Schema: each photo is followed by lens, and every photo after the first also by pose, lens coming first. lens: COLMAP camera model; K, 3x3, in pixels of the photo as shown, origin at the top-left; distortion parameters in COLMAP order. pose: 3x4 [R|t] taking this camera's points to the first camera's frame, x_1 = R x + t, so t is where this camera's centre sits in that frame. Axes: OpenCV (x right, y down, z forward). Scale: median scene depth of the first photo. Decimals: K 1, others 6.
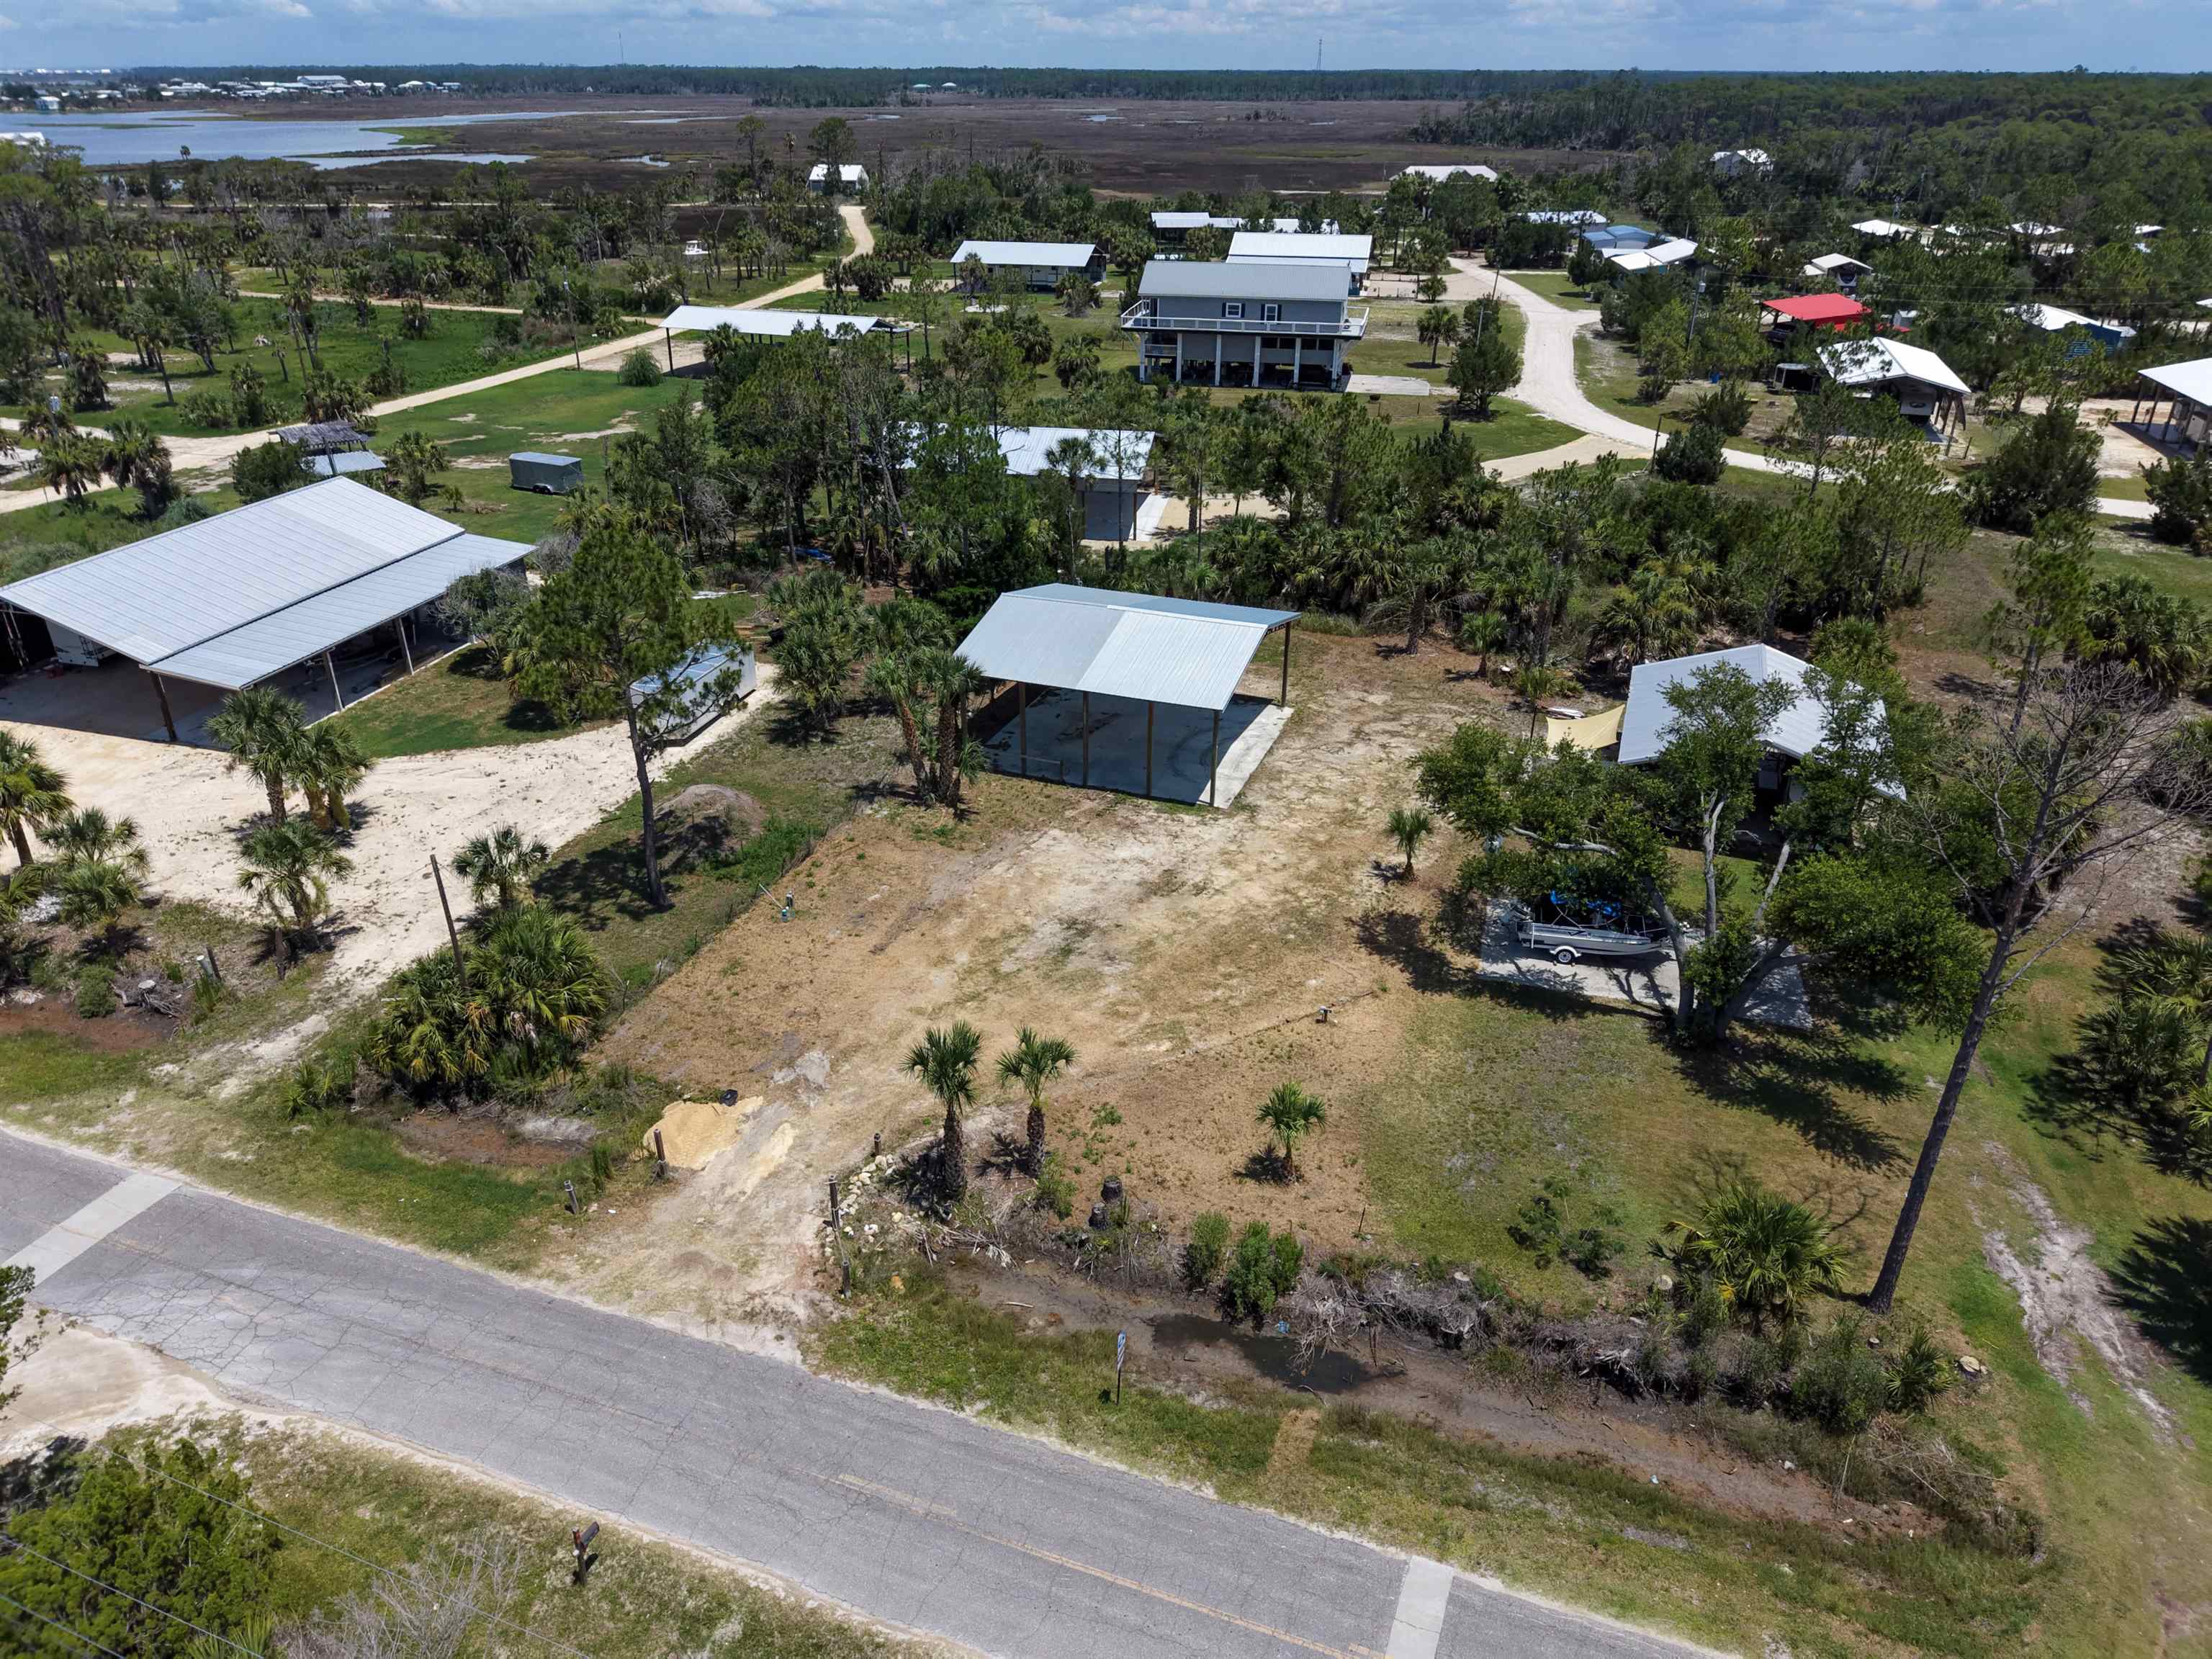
lens RADIAL K [[1478.8, 0, 1093.6], [0, 1478.8, 839.0], [0, 0, 1]] dist [0.026454, -0.023405]
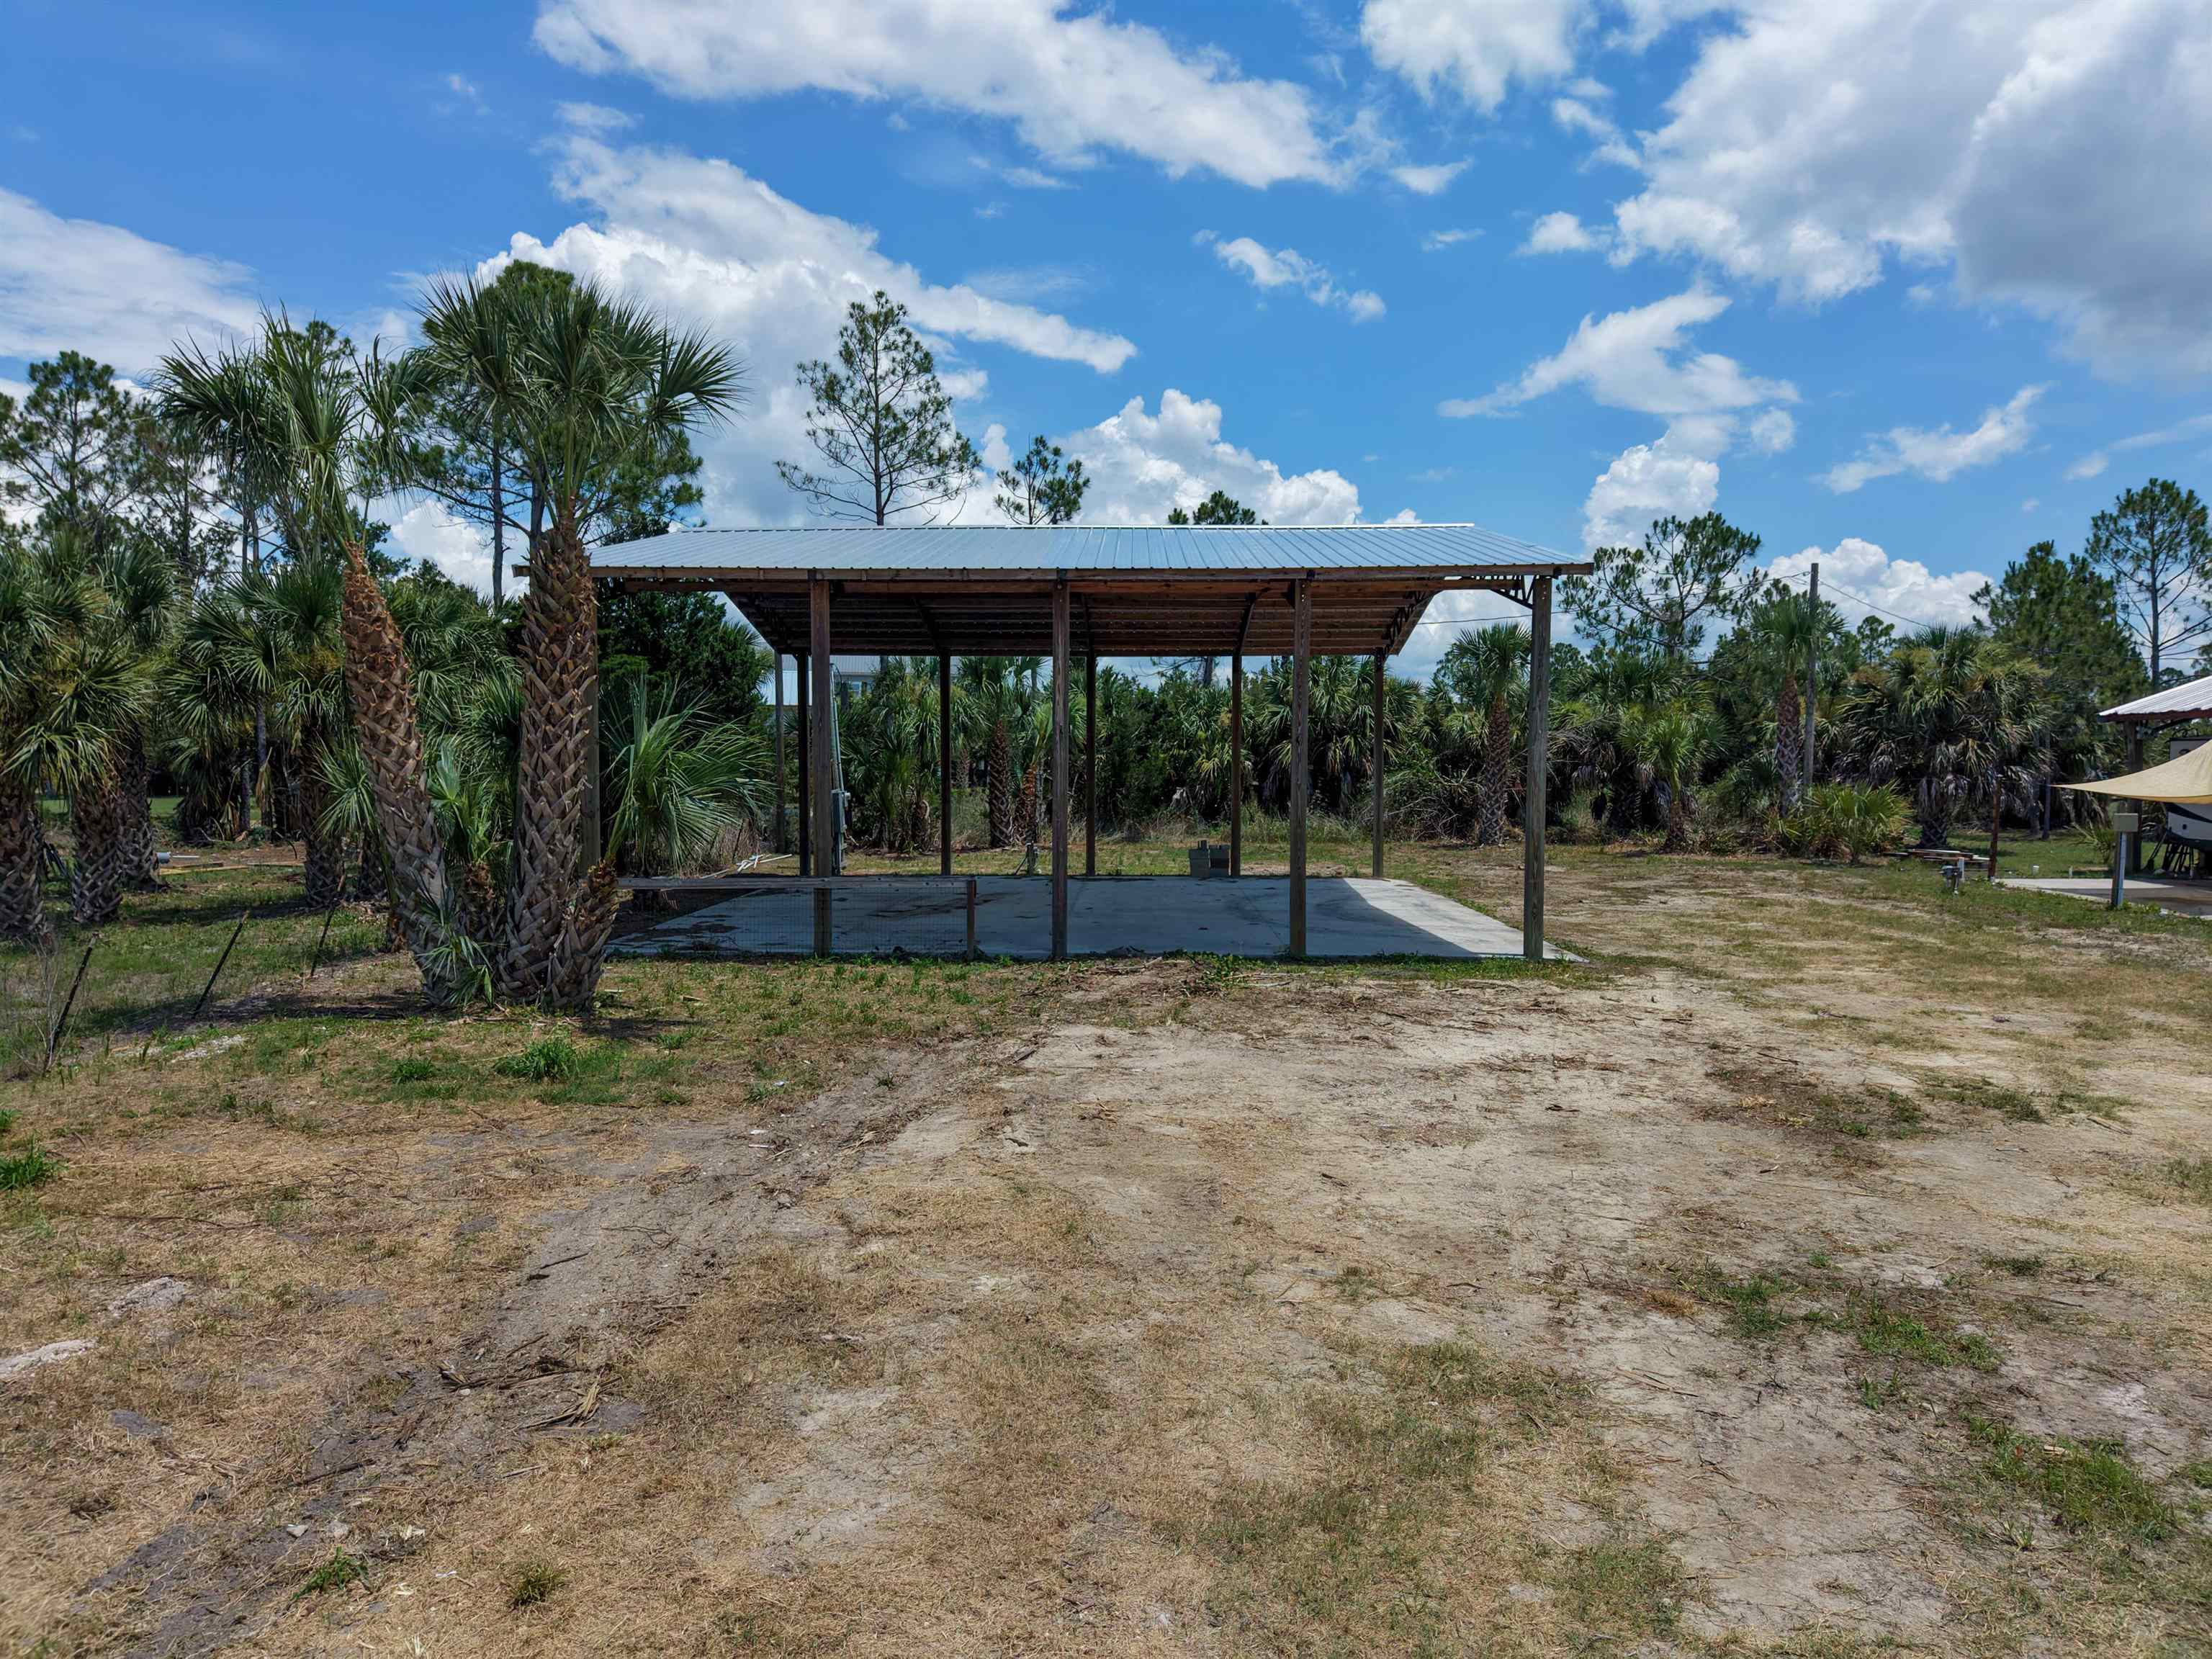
lens RADIAL K [[1478.8, 0, 1086.9], [0, 1478.8, 853.0], [0, 0, 1]] dist [0.026454, -0.023405]
pose [[0.941407, -0.021600, 0.336581, -0.106094], [0.156375, 0.912155, -0.378840, 0.057678], [-0.298831, 0.409276, 0.862087, 0.803710]]
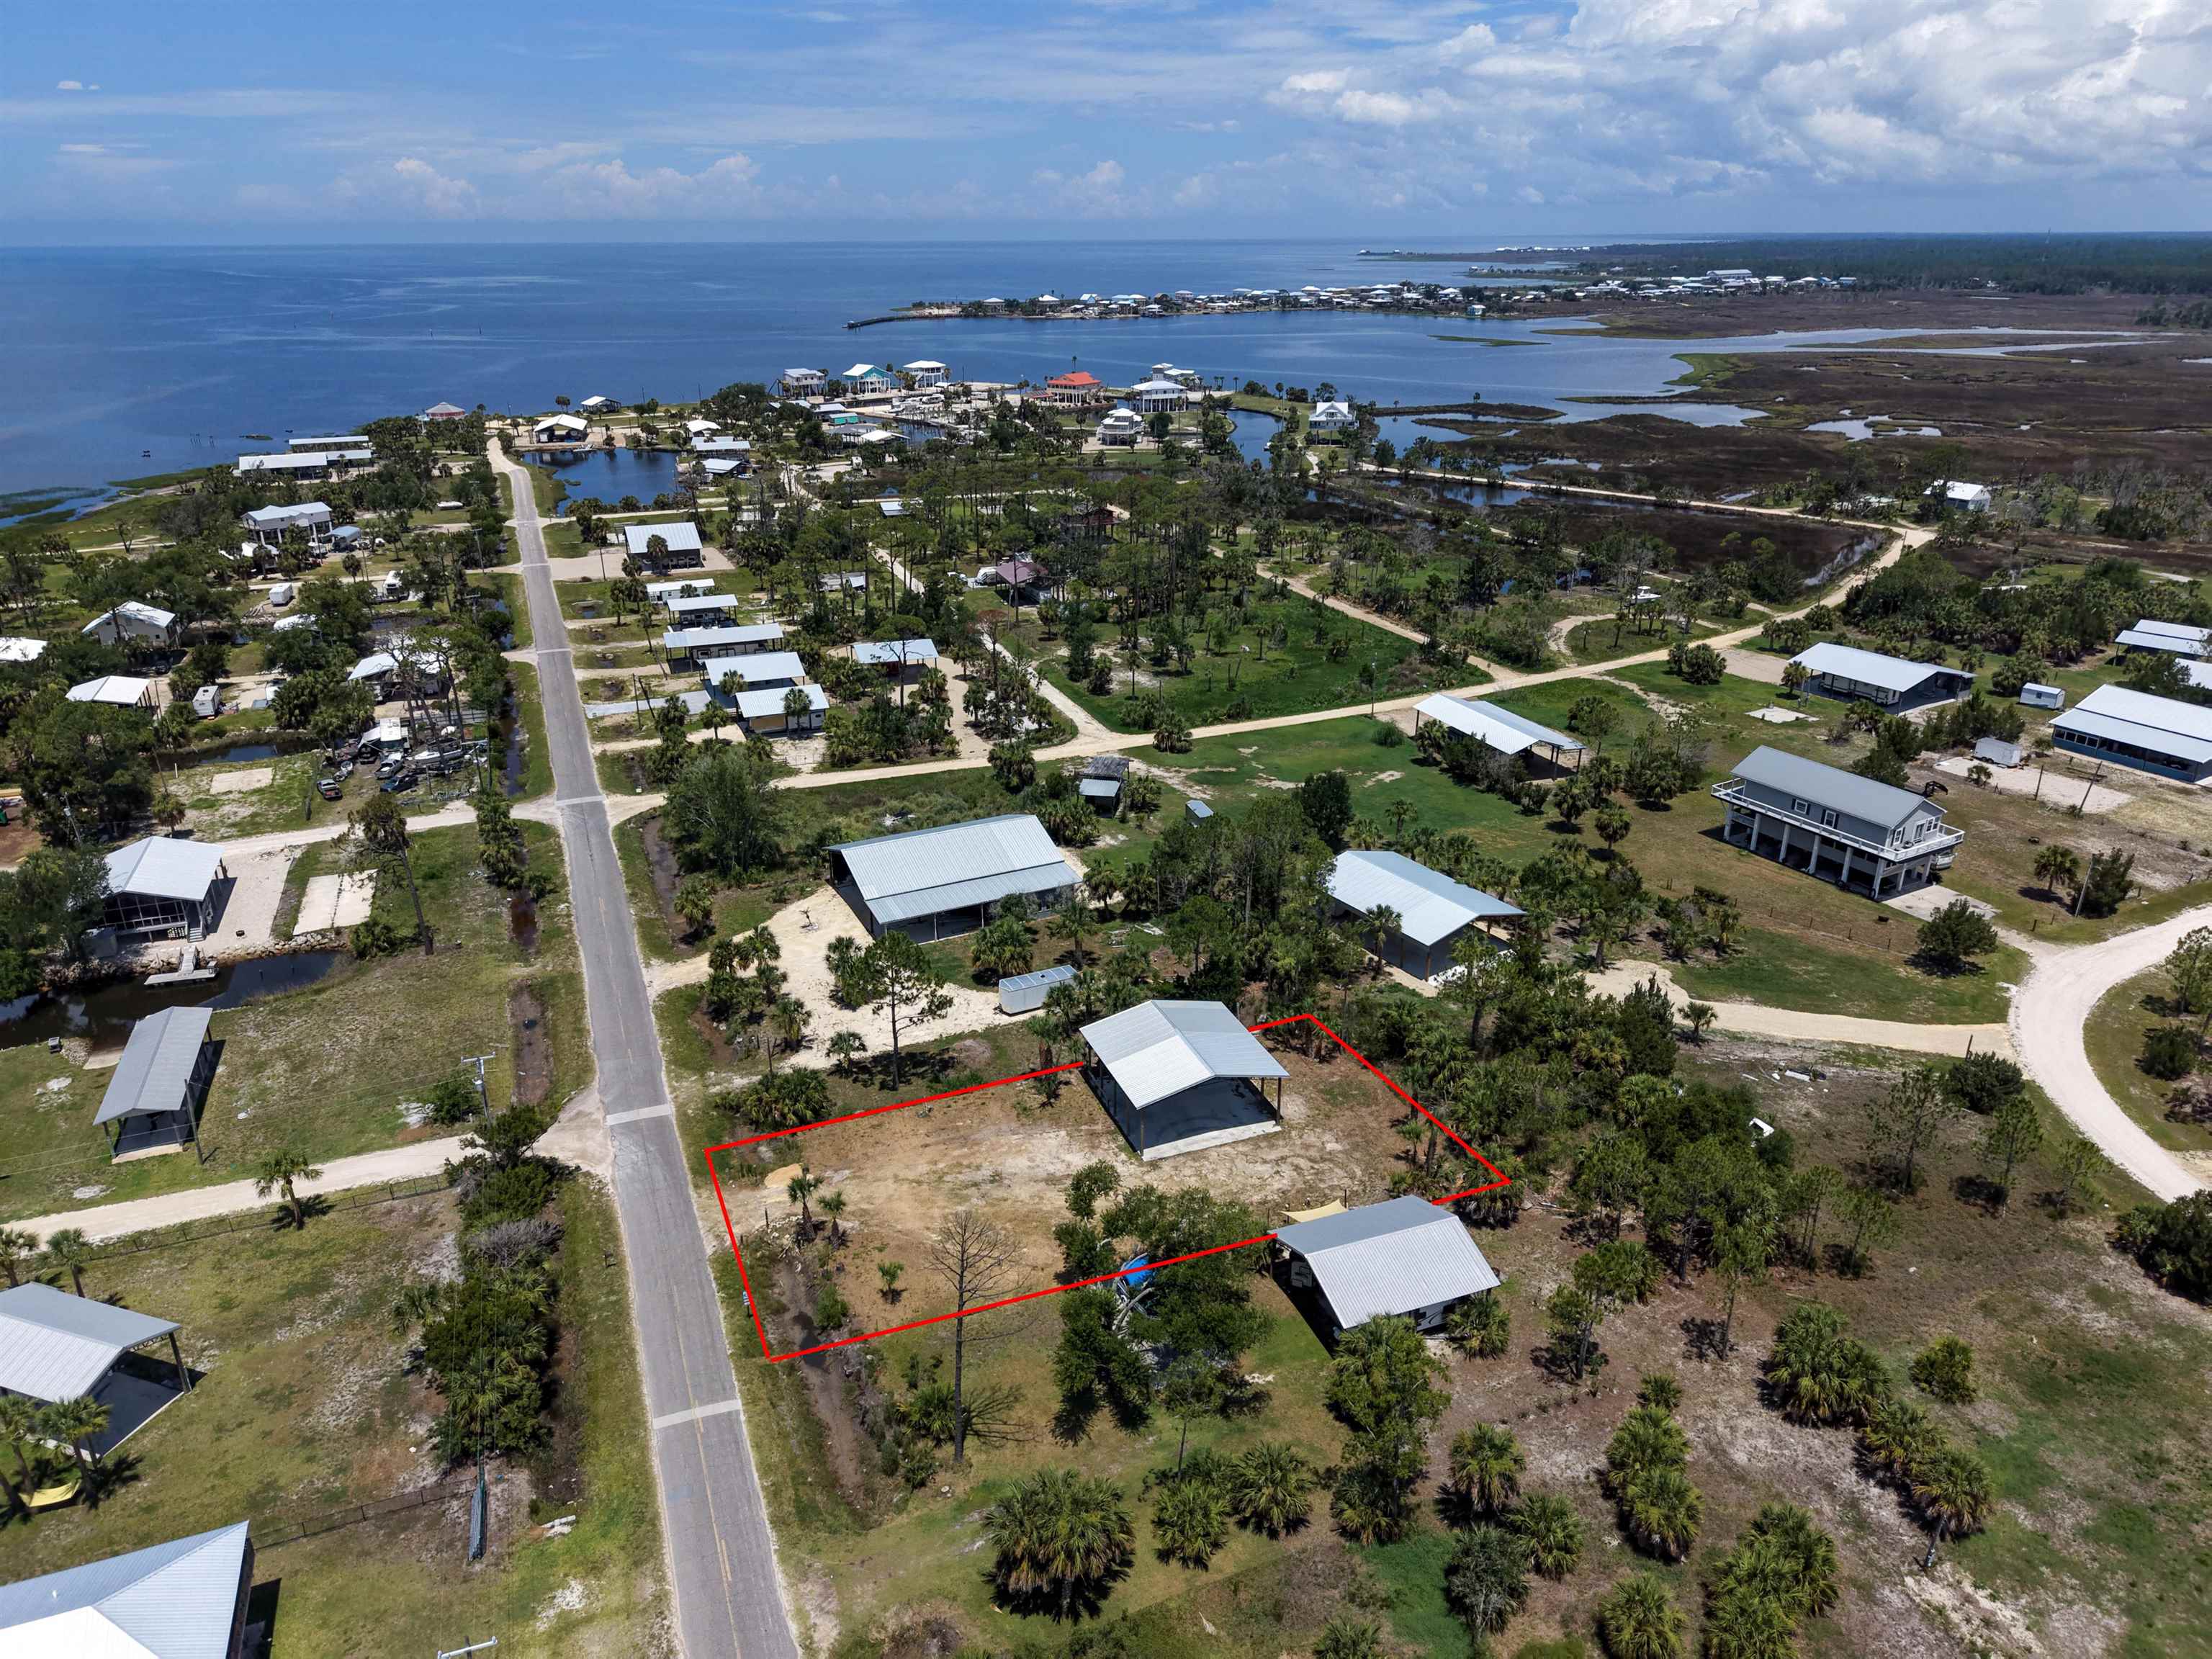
lens RADIAL K [[1478.8, 0, 1106.4], [0, 1478.8, 828.3], [0, 0, 1]] dist [0.026454, -0.023405]
pose [[0.669421, 0.271024, -0.691680, 1.255542], [-0.337688, 0.940337, 0.041635, -0.485197], [0.661697, 0.205700, 0.721003, -0.443633]]
